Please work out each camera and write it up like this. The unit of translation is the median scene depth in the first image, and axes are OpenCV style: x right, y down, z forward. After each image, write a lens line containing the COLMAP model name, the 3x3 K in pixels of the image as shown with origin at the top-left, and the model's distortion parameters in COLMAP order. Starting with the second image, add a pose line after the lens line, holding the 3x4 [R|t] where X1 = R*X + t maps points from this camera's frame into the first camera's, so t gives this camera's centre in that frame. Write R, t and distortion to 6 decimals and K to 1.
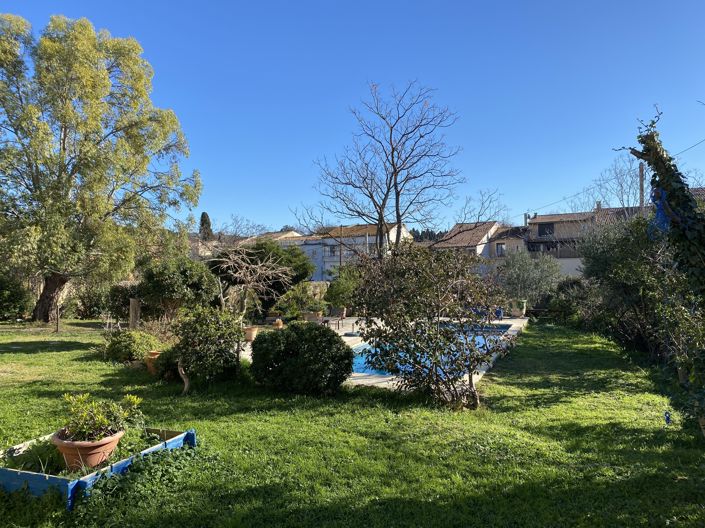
lens RADIAL K [[538.3, 0, 355.5], [0, 538.3, 268.3], [0, 0, 1]] dist [0.057583, -0.073562]
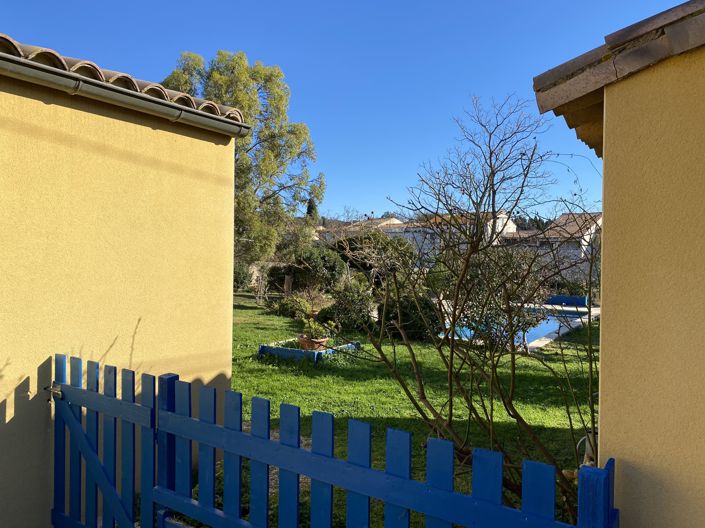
lens RADIAL K [[538.3, 0, 351.8], [0, 538.3, 271.3], [0, 0, 1]] dist [0.057583, -0.073562]
pose [[0.981506, 0.036449, -0.187930, 0.005780], [-0.030623, 0.998959, 0.033808, -0.004106], [0.188967, -0.027428, 0.981600, -0.187545]]
